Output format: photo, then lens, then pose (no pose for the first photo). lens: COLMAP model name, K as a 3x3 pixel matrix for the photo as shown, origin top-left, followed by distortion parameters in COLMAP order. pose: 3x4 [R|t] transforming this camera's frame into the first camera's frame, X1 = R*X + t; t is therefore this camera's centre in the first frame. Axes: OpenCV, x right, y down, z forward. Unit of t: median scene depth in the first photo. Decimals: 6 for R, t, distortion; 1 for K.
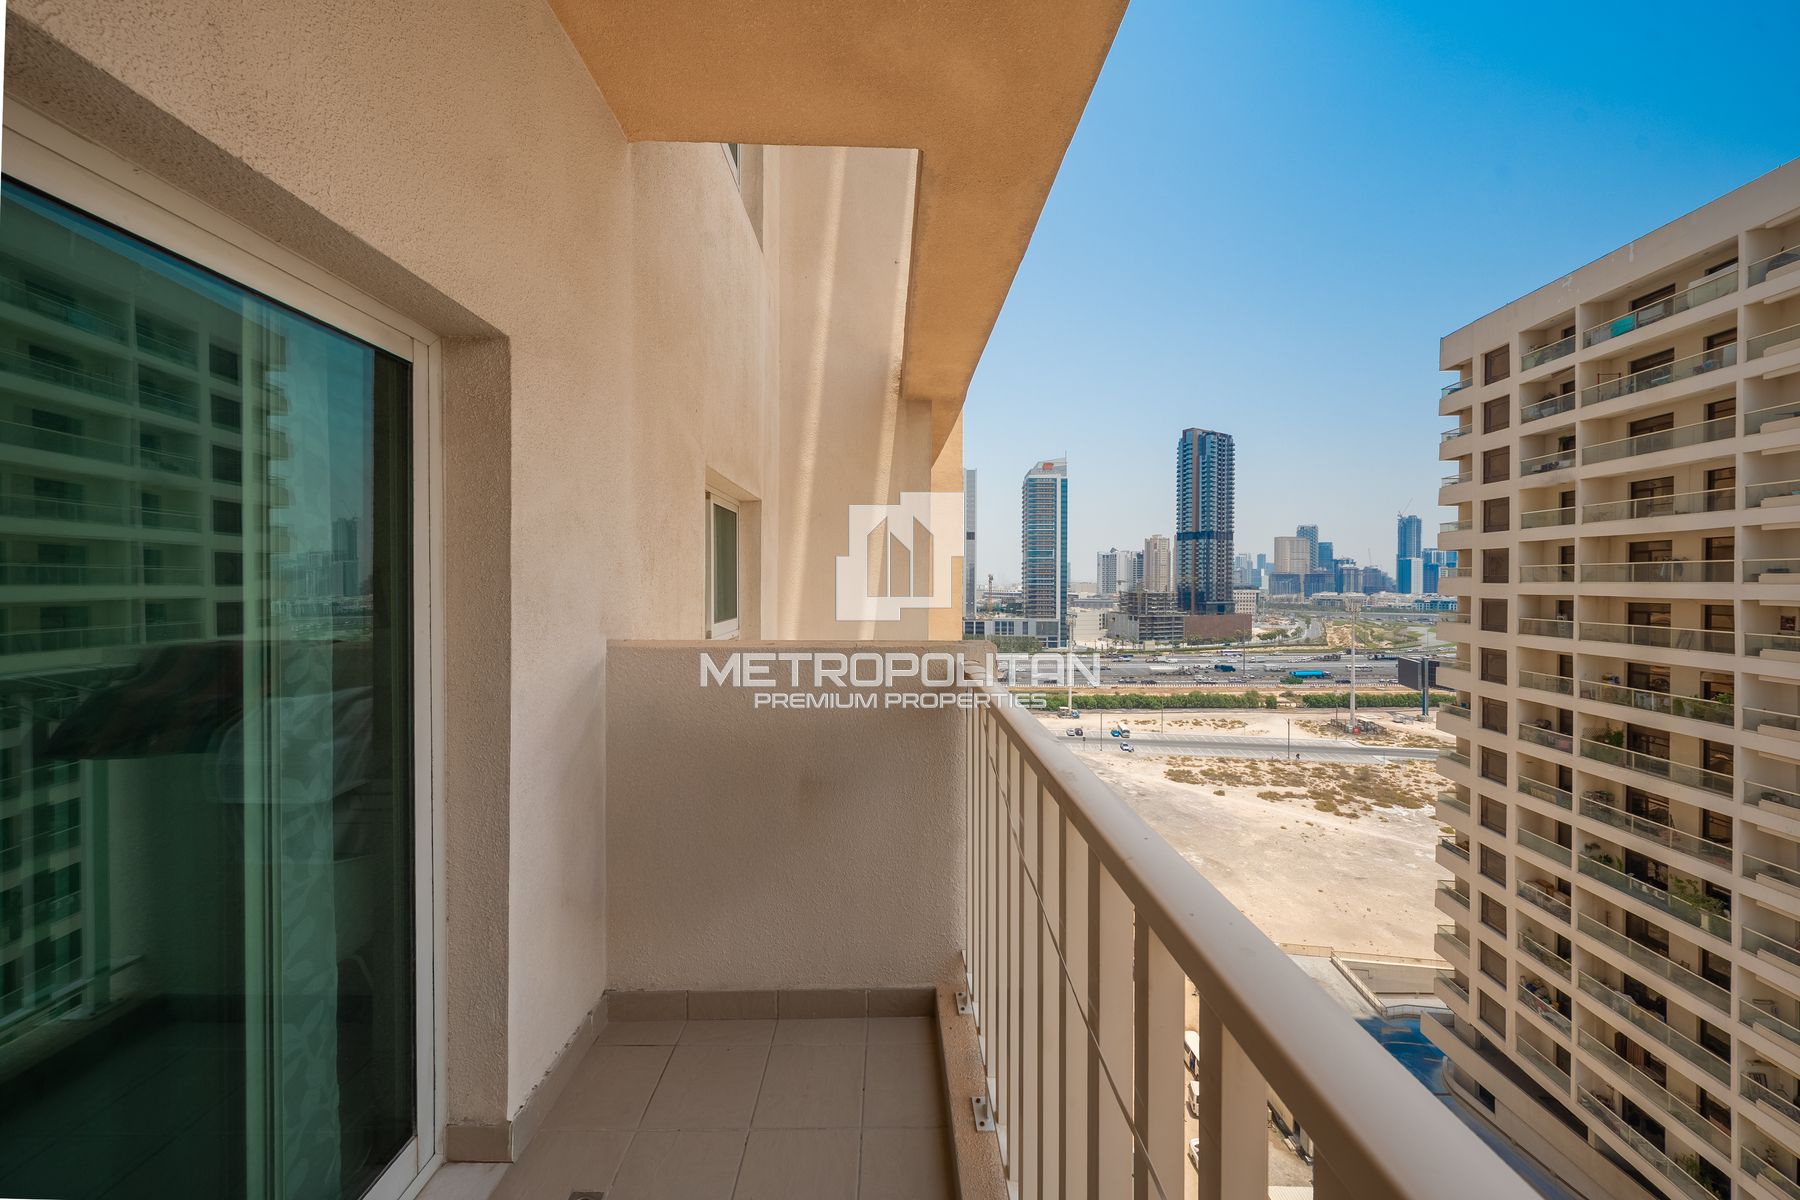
lens RADIAL K [[641.8, 0, 905.5], [0, 641.8, 583.7], [0, 0, 1]] dist [0.005059, 0.000253]
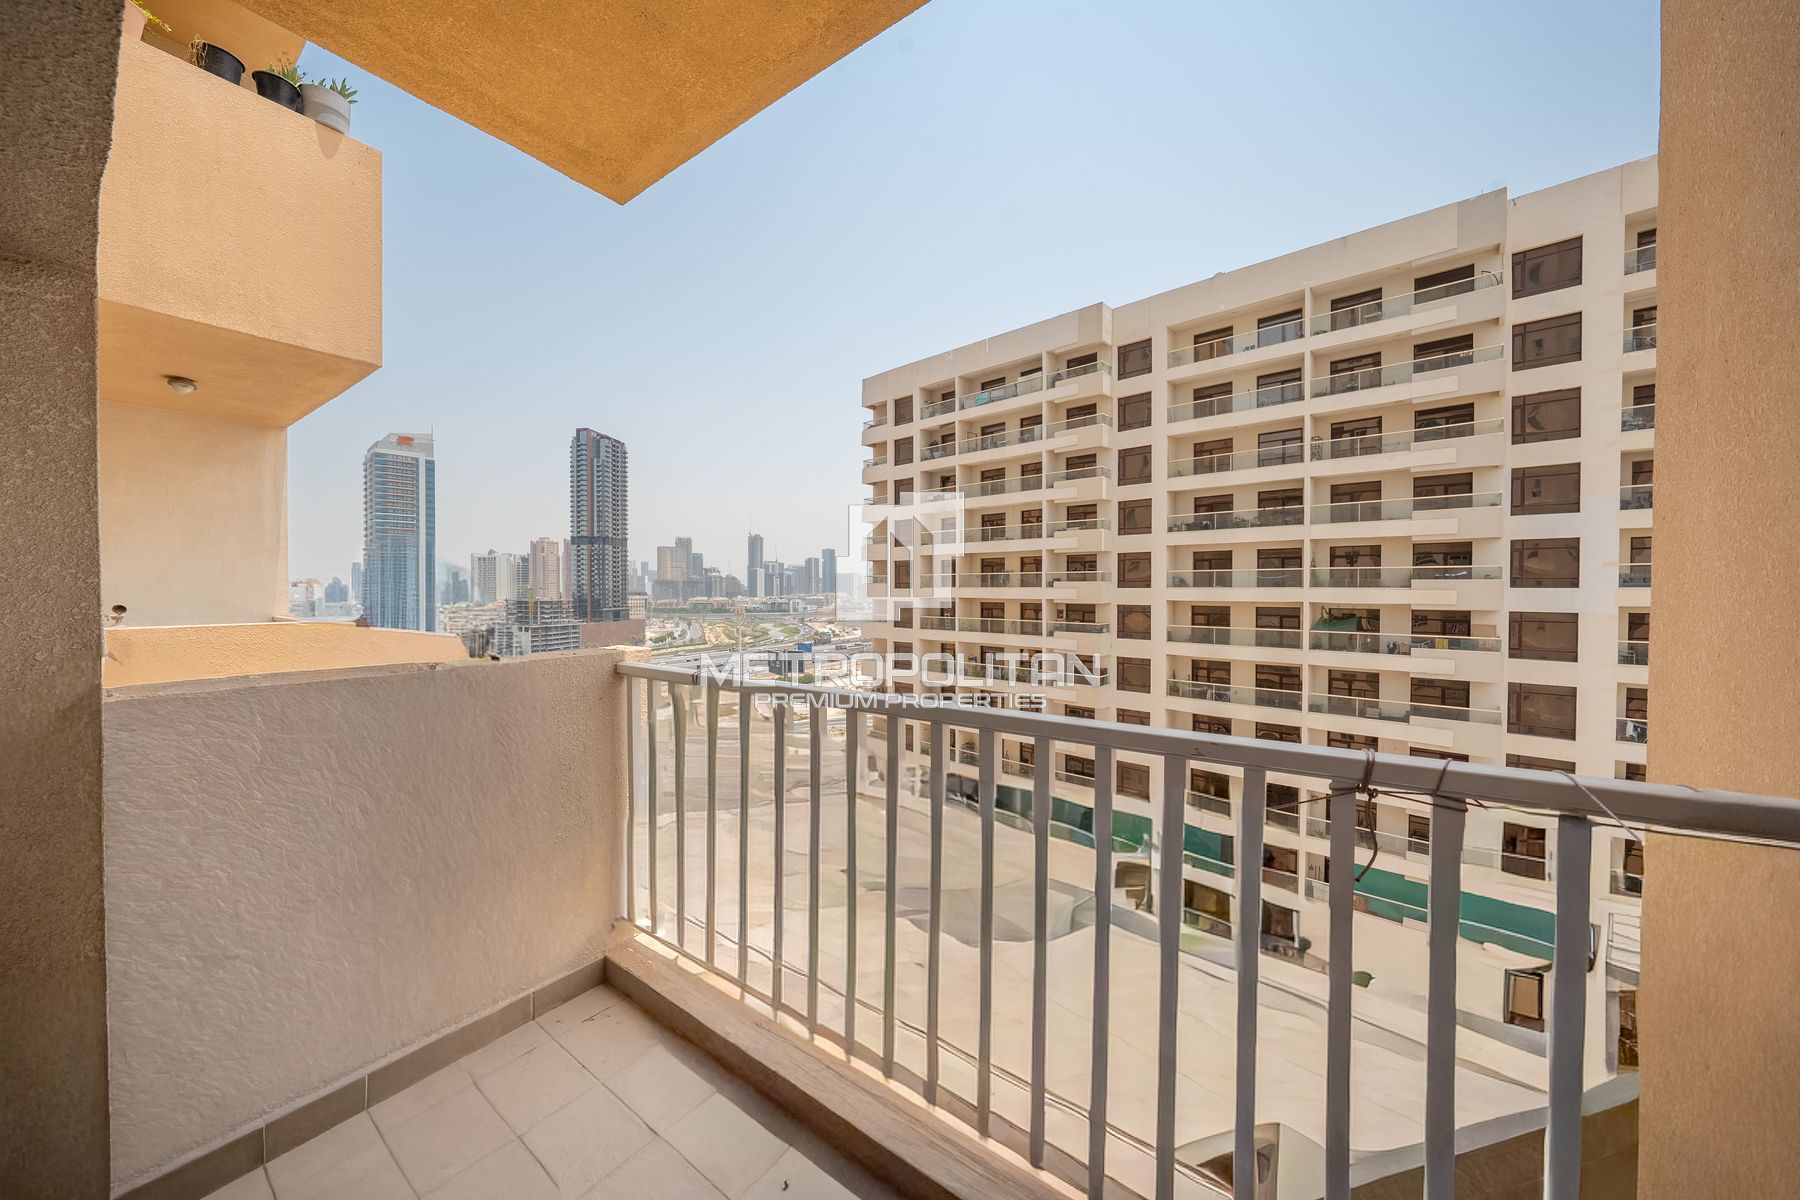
lens RADIAL K [[613.9, 0, 880.1], [0, 613.9, 594.8], [0, 0, 1]] dist [-0.012355, 0.000435]
pose [[0.613604, -0.007430, 0.789579, -0.037179], [0.001554, 0.999965, 0.008202, 0.002078], [-0.789612, -0.003806, 0.613594, 0.317414]]
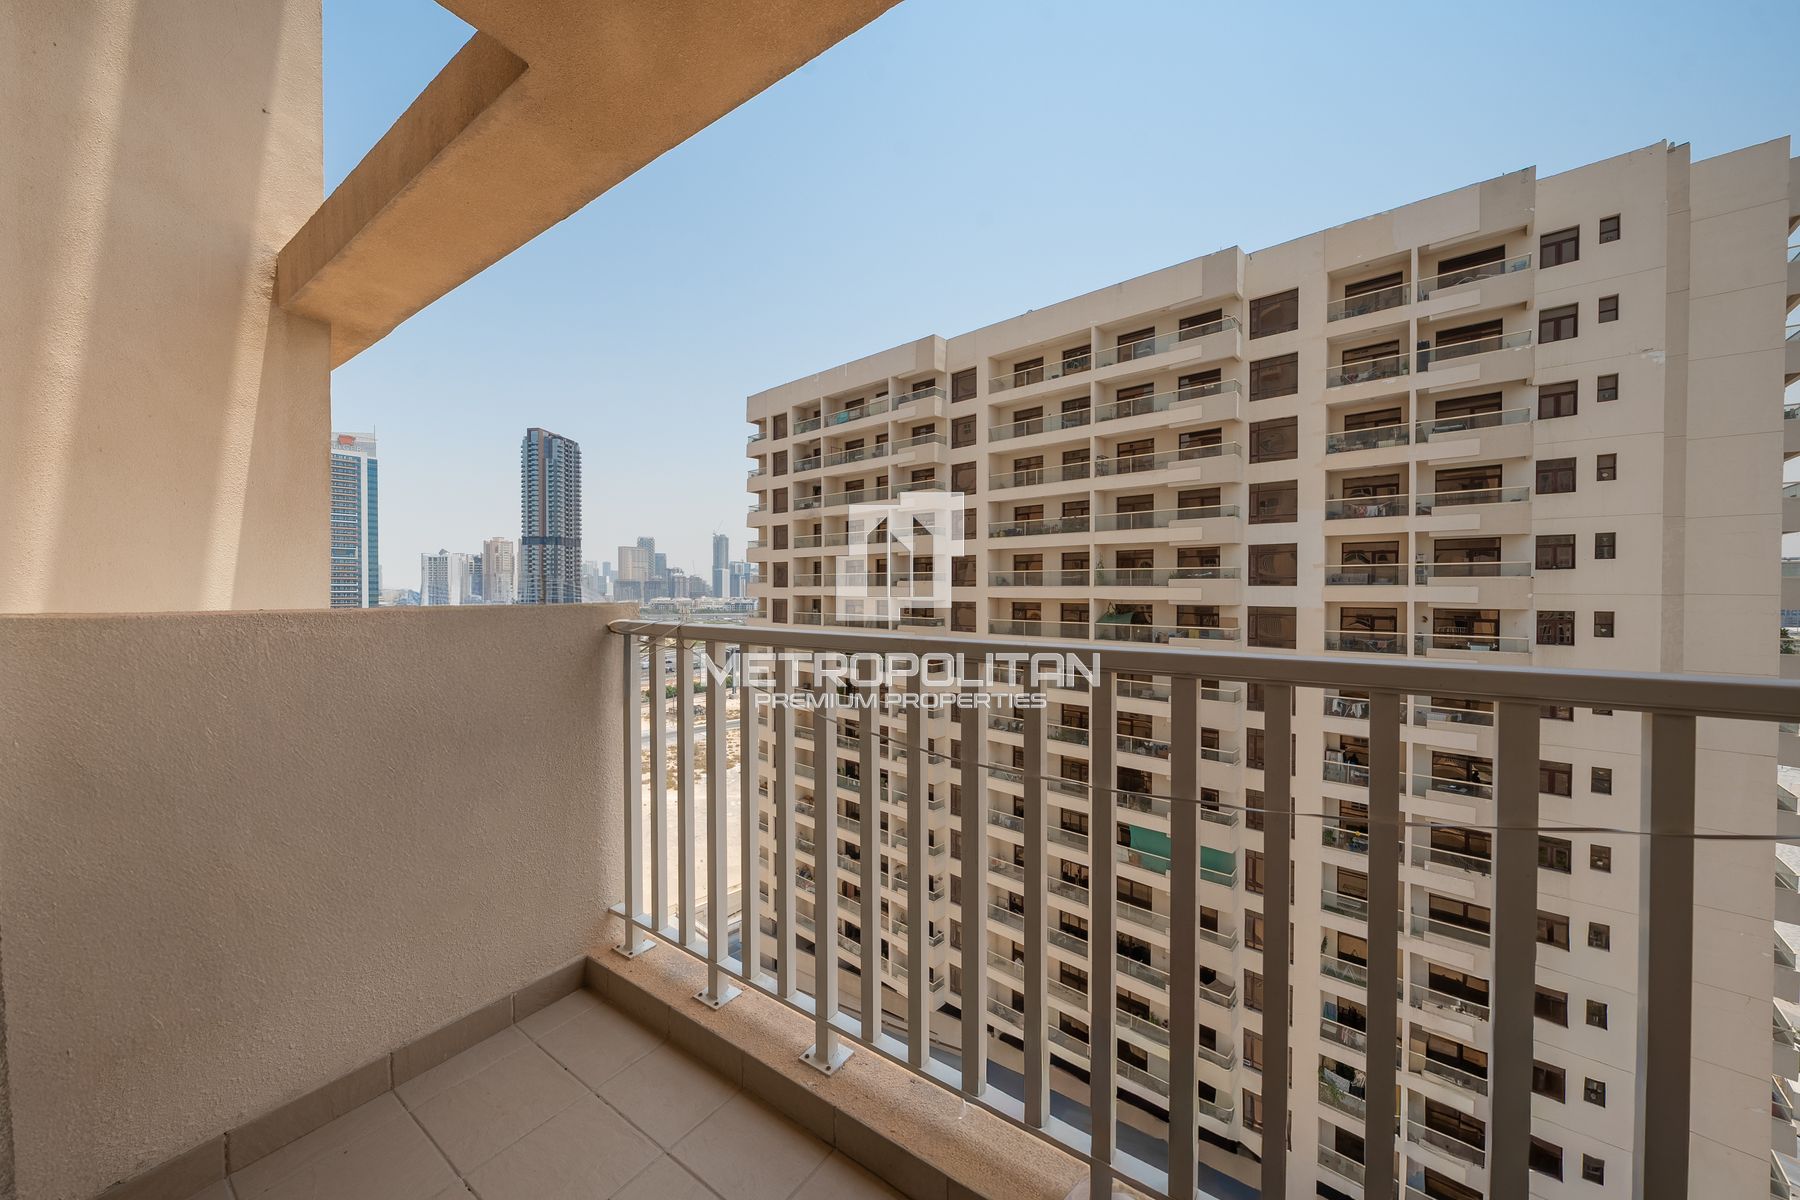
lens RADIAL K [[641.8, 0, 888.8], [0, 641.8, 595.8], [0, 0, 1]] dist [0.005059, 0.000253]
pose [[0.602456, -0.009887, 0.798091, -0.026940], [0.003810, 0.999948, 0.009511, 0.004555], [-0.798143, -0.002689, 0.602462, 0.003247]]
